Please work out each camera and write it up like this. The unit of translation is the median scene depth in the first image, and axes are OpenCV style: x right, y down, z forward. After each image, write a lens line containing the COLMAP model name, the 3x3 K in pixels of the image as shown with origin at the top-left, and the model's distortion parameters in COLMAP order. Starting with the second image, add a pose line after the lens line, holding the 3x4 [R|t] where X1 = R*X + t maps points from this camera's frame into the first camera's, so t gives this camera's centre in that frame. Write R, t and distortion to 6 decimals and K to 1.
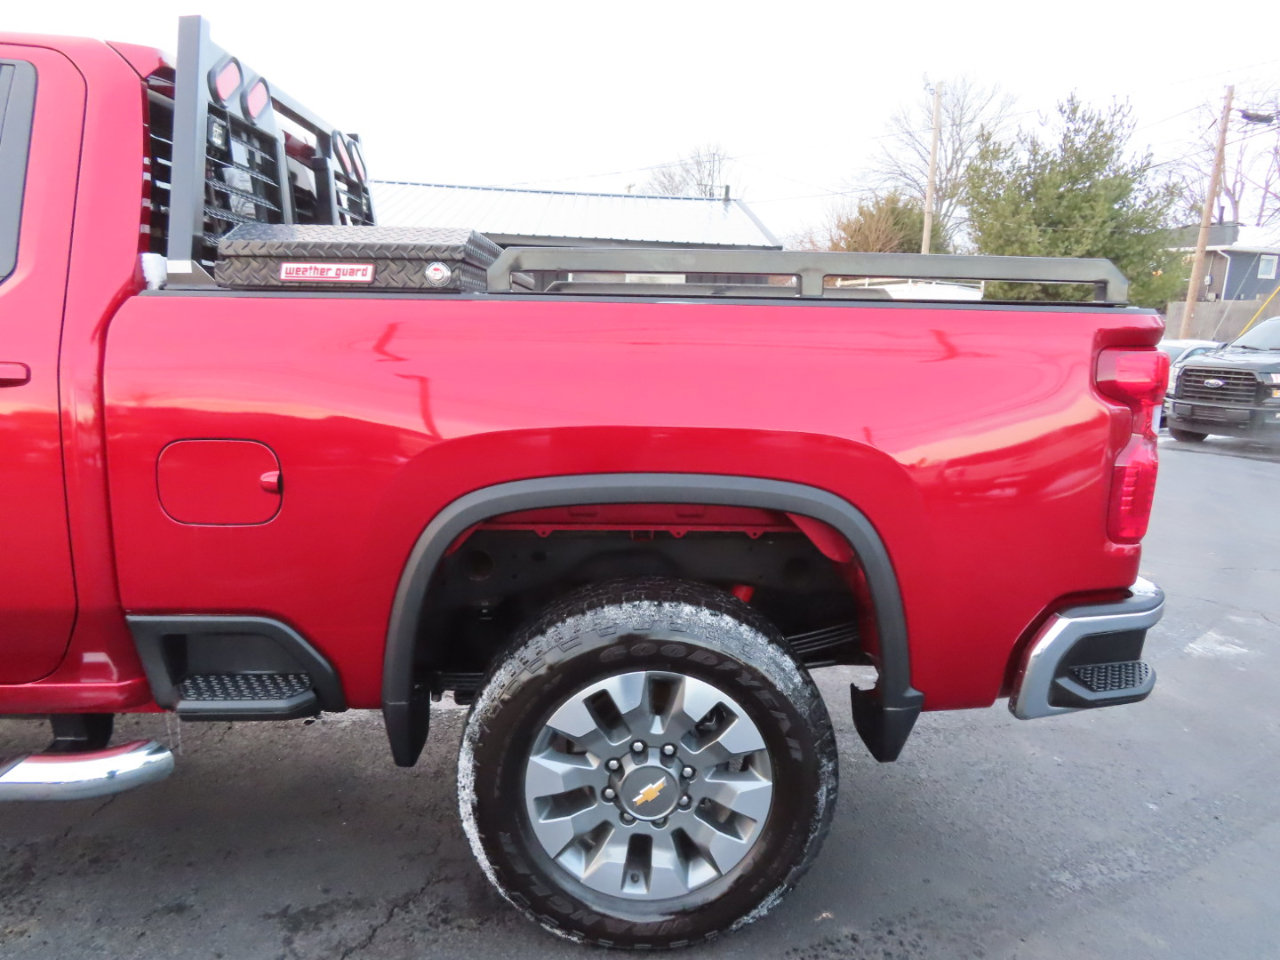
lens RADIAL K [[908.1, 0, 640.0], [0, 908.1, 480.0], [0, 0, 1]] dist [-0.005222, 0.001214]
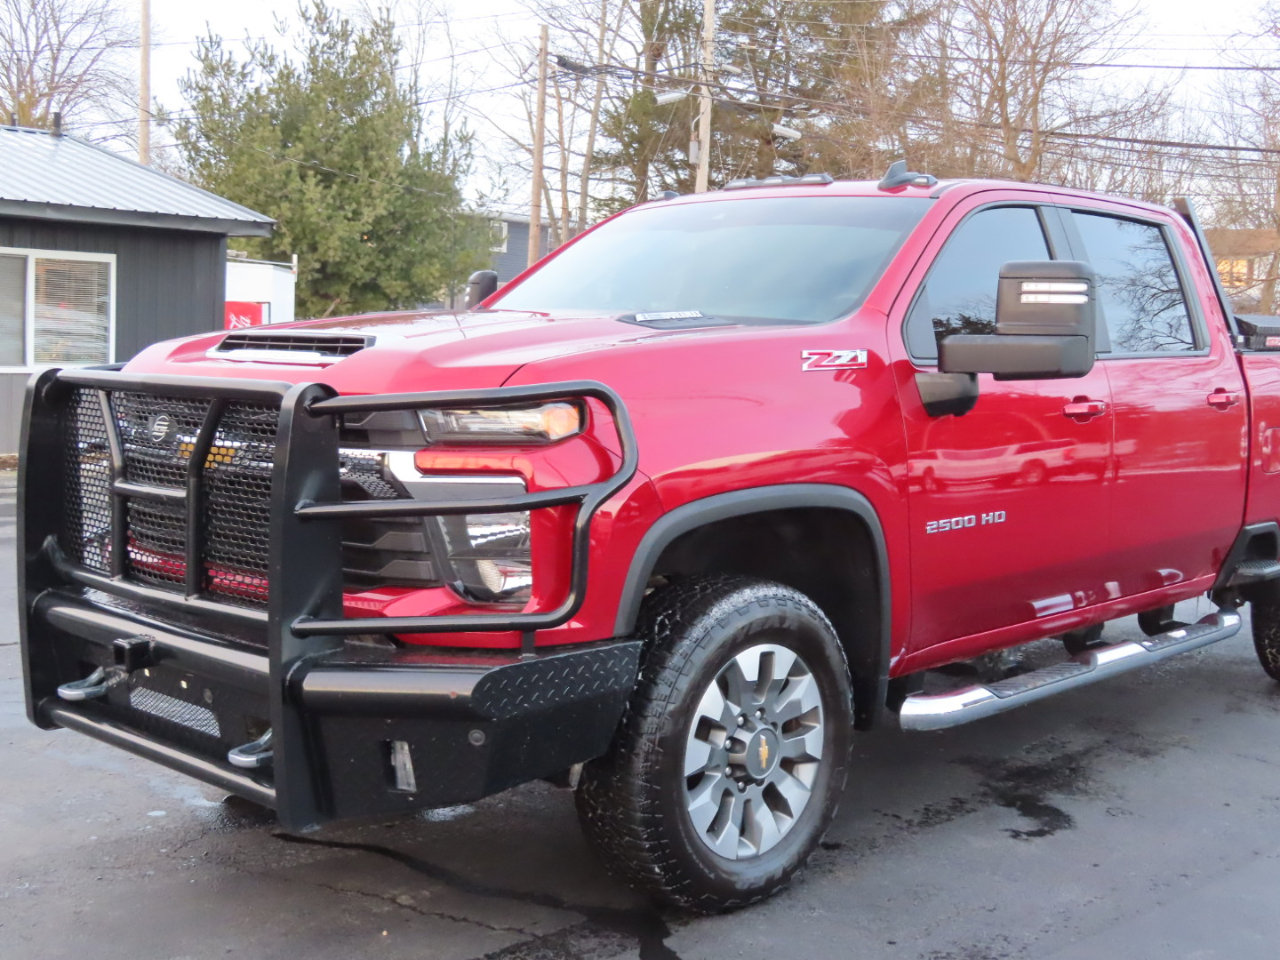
lens RADIAL K [[1564.7, 0, 640.0], [0, 1564.7, 480.0], [0, 0, 1]] dist [-0.032357, 0.007033]
pose [[0.727374, -0.077275, 0.681876, -3.365920], [0.118397, 0.992871, -0.013777, -0.044321], [-0.675950, 0.090753, 0.731338, -0.461669]]
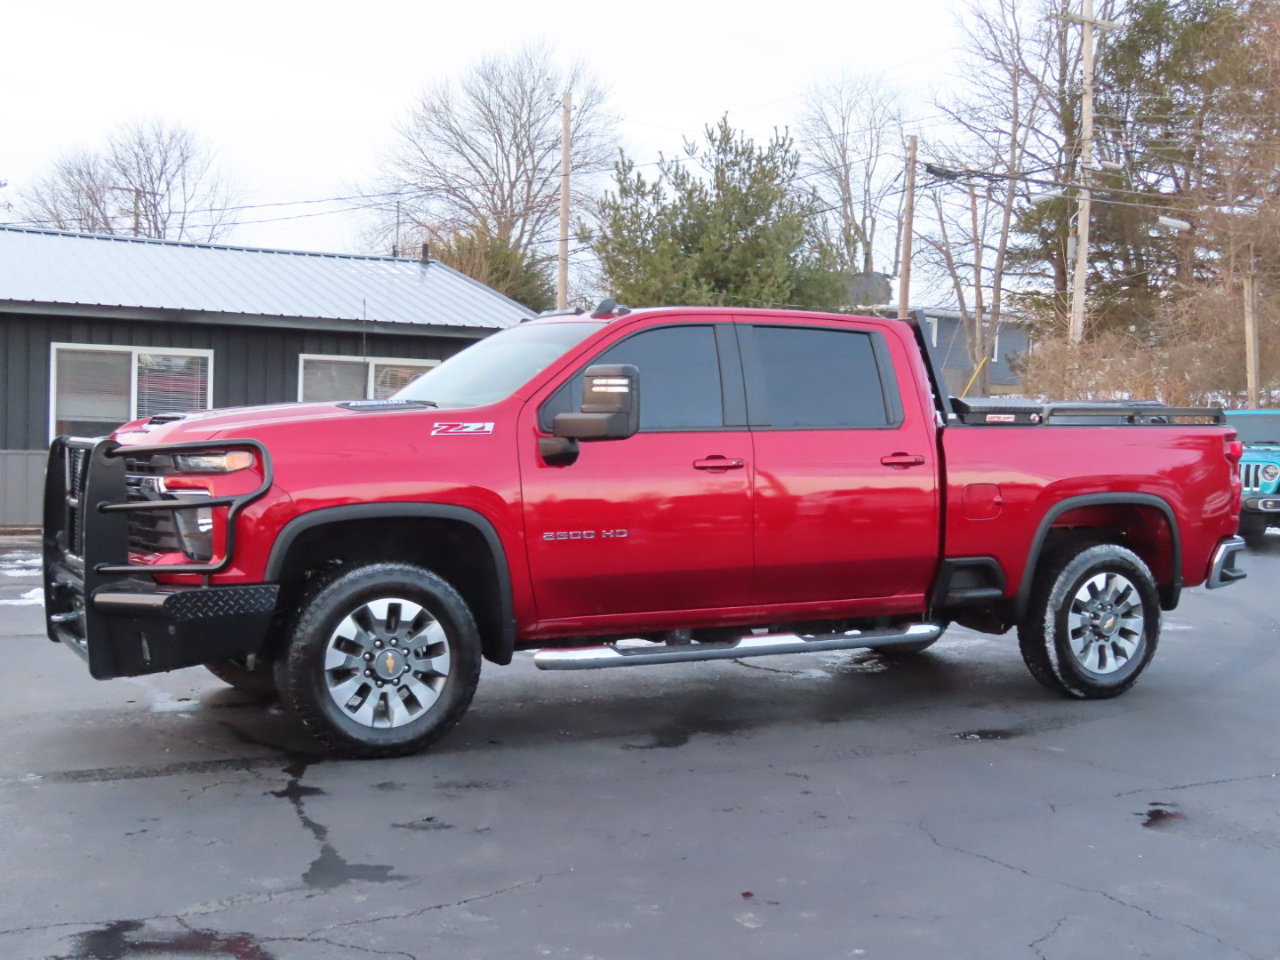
lens RADIAL K [[1564.7, 0, 640.0], [0, 1564.7, 480.0], [0, 0, 1]] dist [-0.032357, 0.007033]
pose [[0.903728, -0.033123, 0.426824, -2.862475], [0.086132, 0.990683, -0.105490, 0.288715], [-0.419353, 0.132098, 0.898161, -2.262475]]
